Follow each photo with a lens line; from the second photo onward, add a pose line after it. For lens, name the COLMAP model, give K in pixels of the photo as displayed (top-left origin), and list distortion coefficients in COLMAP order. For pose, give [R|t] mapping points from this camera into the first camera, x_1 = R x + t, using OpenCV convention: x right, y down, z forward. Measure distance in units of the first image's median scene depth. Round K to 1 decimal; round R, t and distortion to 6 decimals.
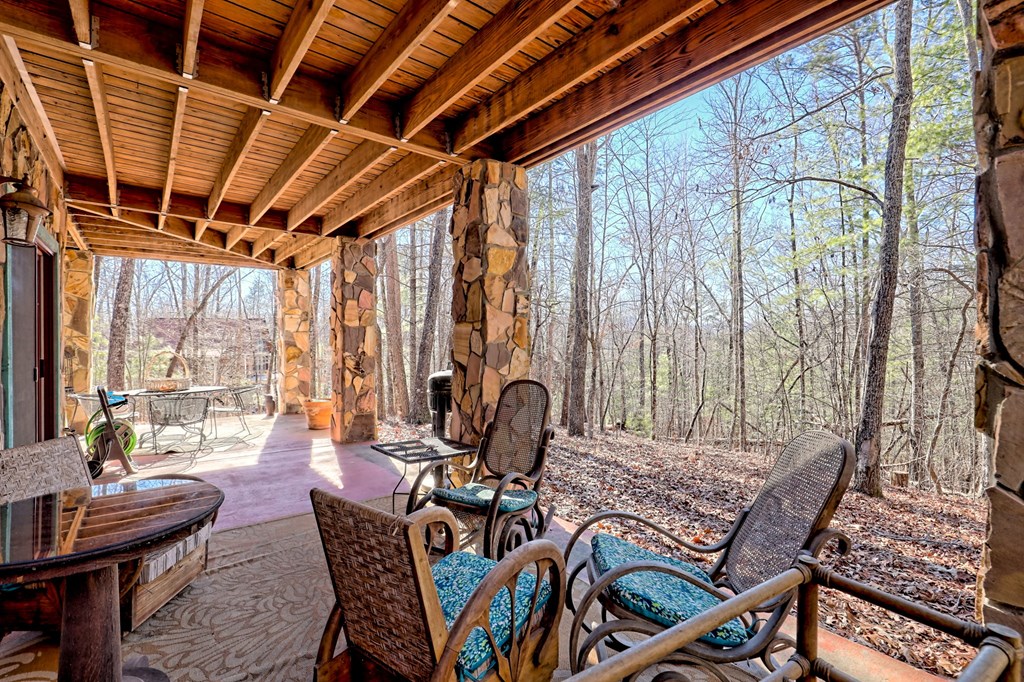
lens RADIAL K [[472.8, 0, 511.1], [0, 472.8, 345.1], [0, 0, 1]] dist [0.011100, 0.000292]
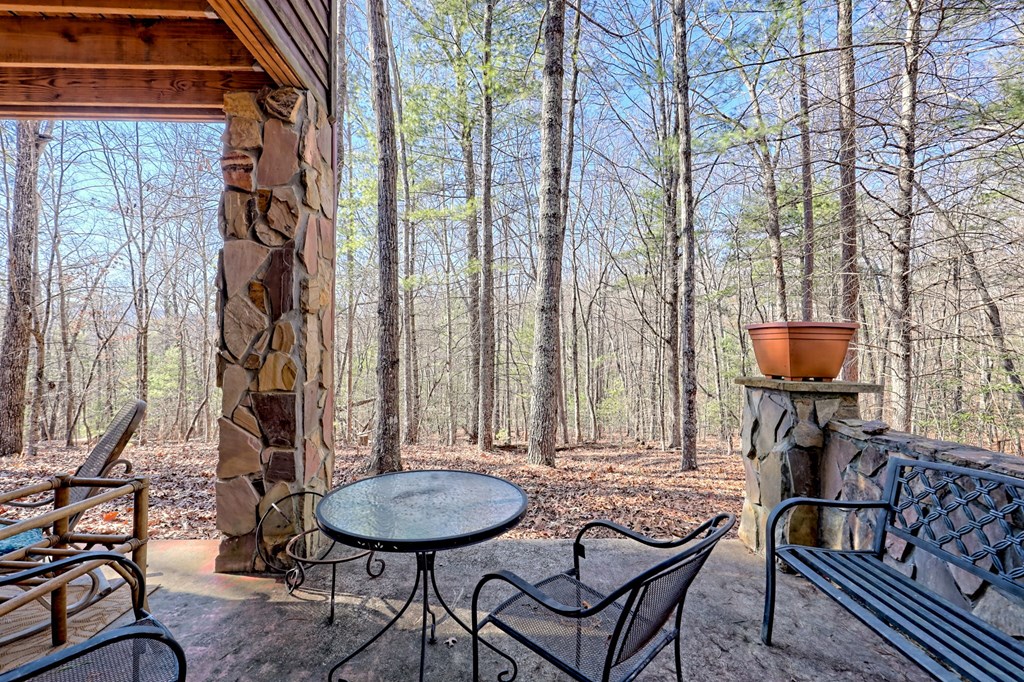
lens RADIAL K [[472.8, 0, 512.6], [0, 472.8, 339.1], [0, 0, 1]] dist [0.011100, 0.000292]
pose [[0.613712, 0.002225, 0.789527, 0.234037], [-0.003393, 0.999994, -0.000181, -0.012887], [-0.789523, -0.002568, 0.613716, -1.015418]]
